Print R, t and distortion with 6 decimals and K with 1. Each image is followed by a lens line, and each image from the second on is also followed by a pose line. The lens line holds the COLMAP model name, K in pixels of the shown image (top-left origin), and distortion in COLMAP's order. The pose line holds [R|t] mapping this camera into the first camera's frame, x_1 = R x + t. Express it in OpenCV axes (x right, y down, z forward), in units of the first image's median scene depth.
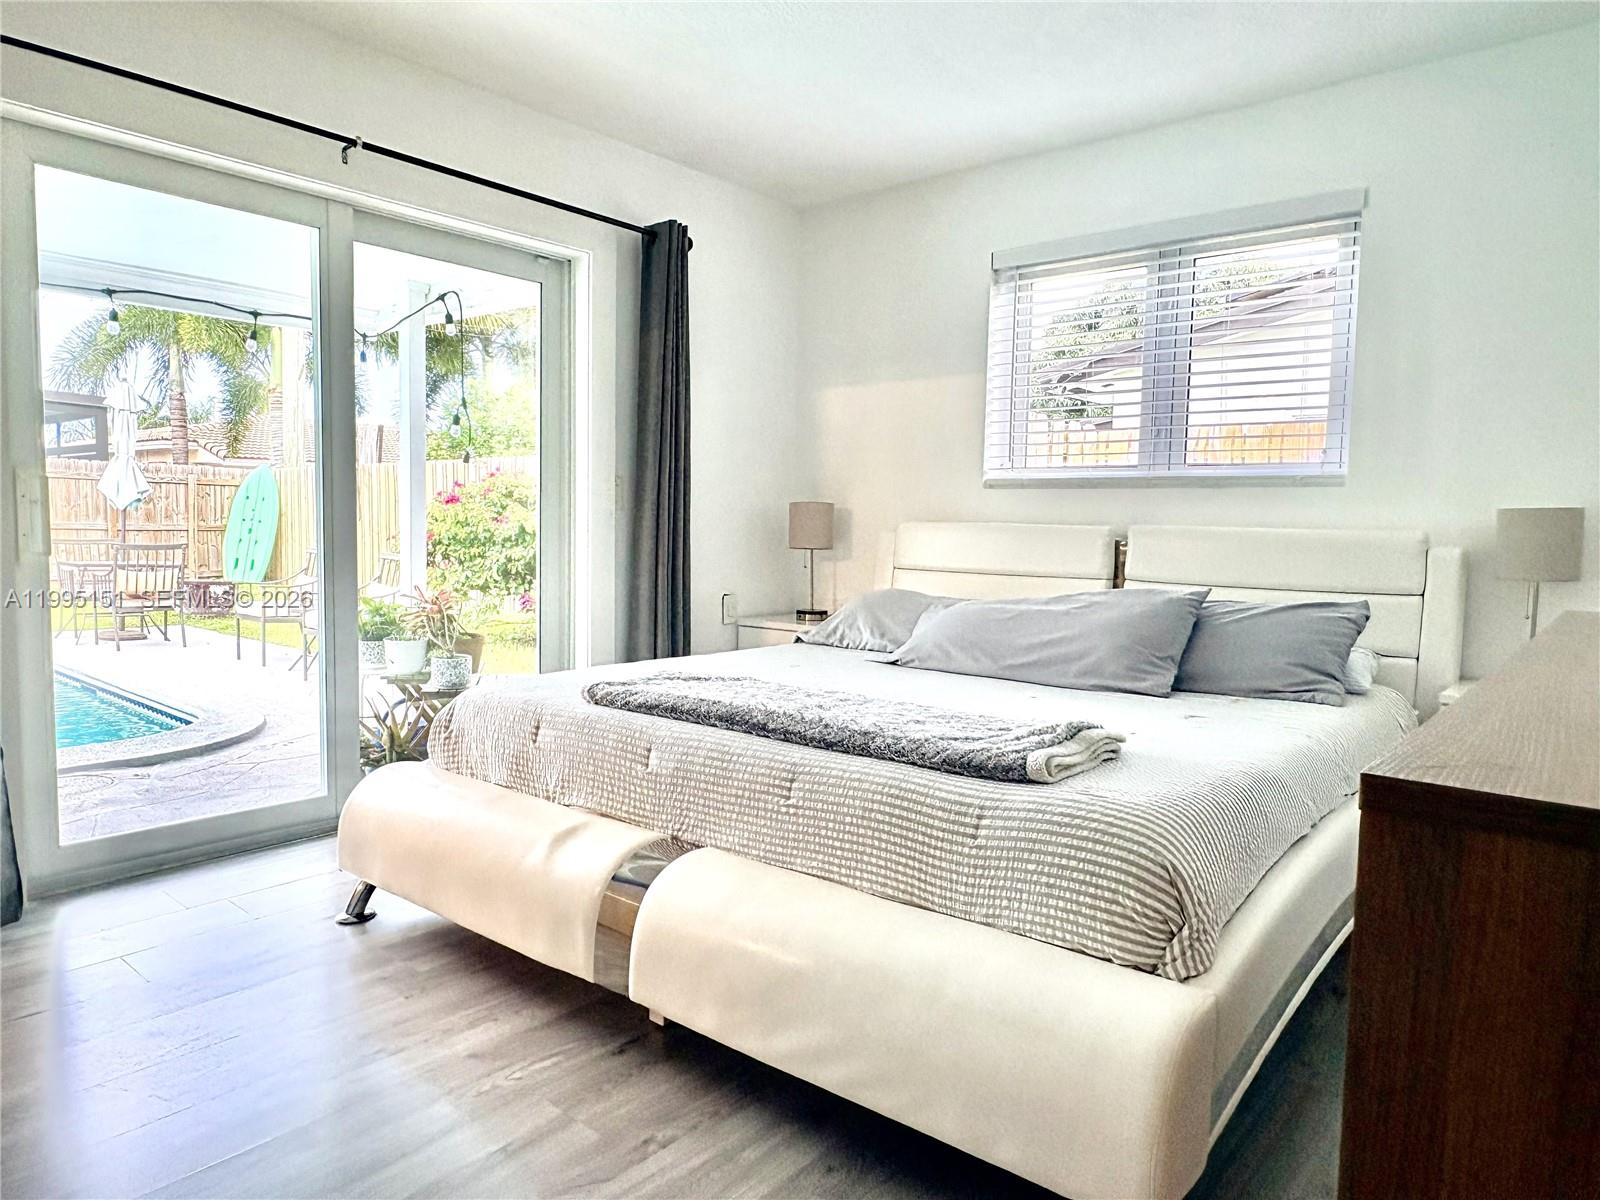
lens RADIAL K [[1018.8, 0, 800.0], [0, 1018.8, 600.0], [0, 0, 1]] dist [-0.004625, -0.001039]
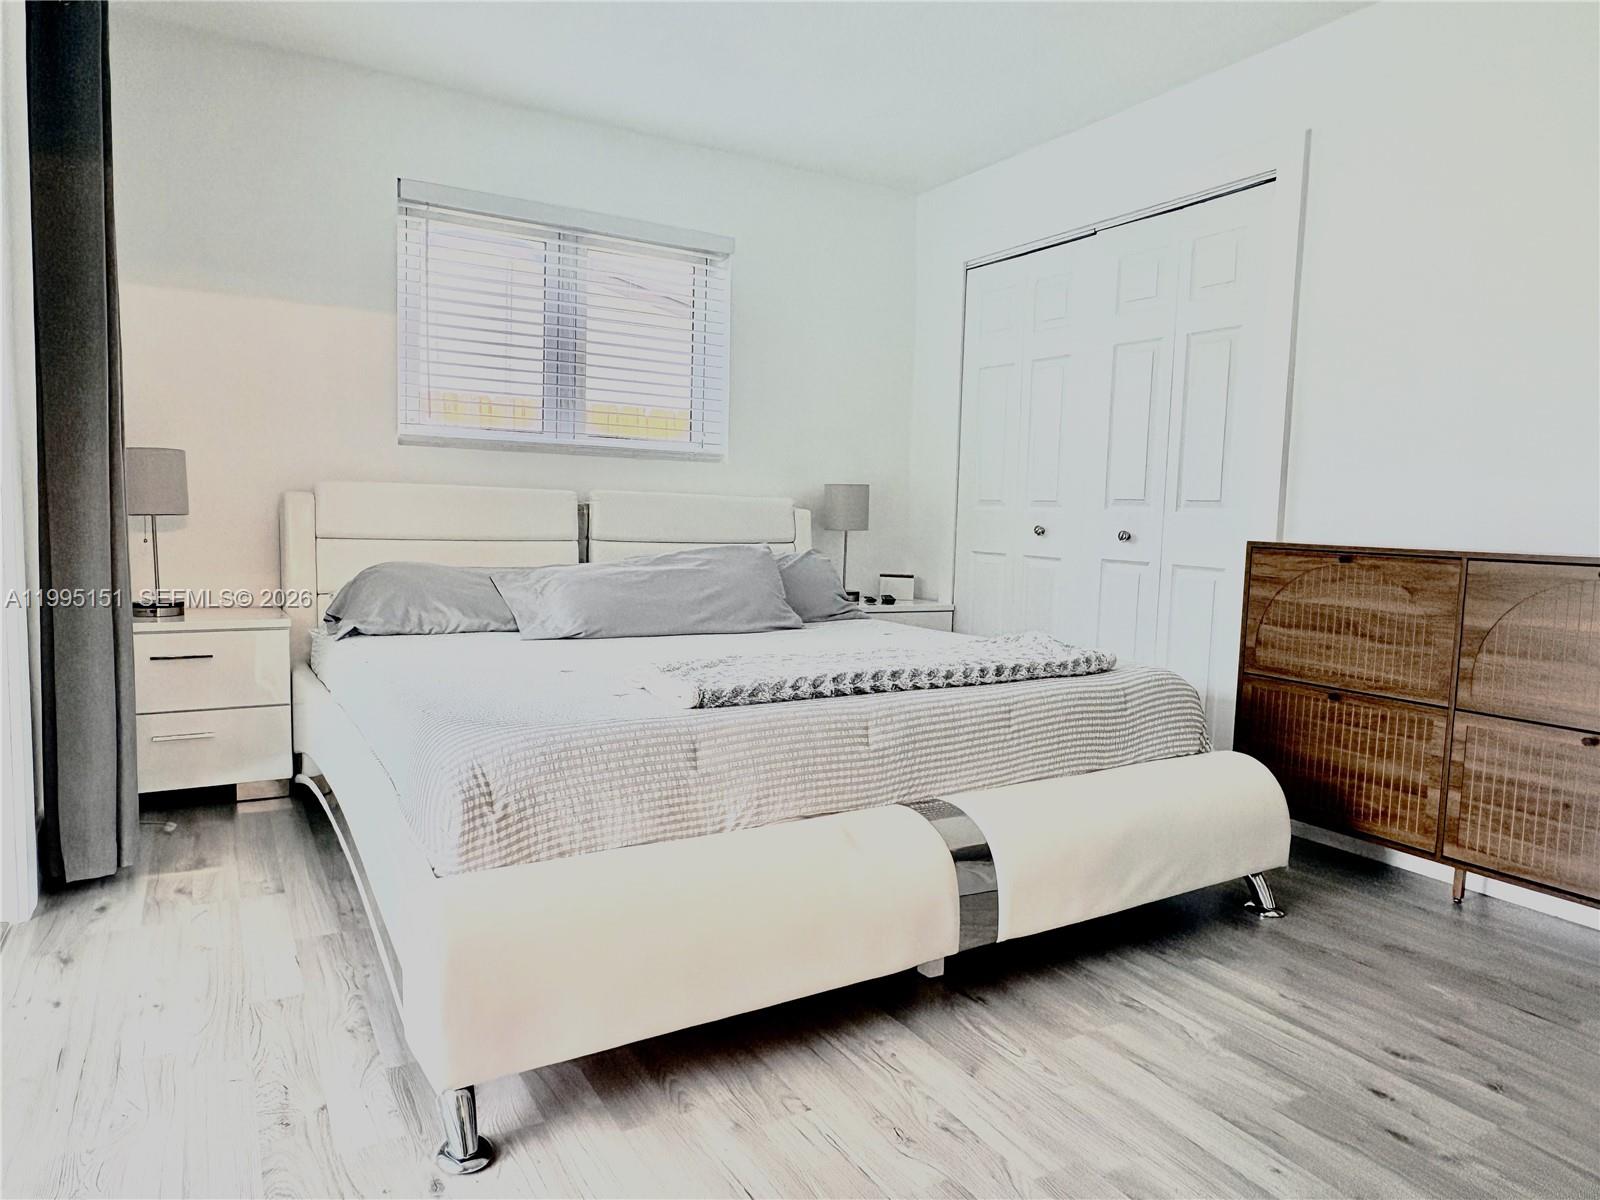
lens RADIAL K [[1012.8, 0, 800.0], [0, 1012.8, 600.0], [0, 0, 1]] dist [-0.001413, 0.000081]
pose [[0.335072, -0.090295, 0.937856, -0.670839], [0.049195, 0.995716, 0.078290, -0.032846], [-0.940907, 0.019905, 0.338079, 0.463778]]
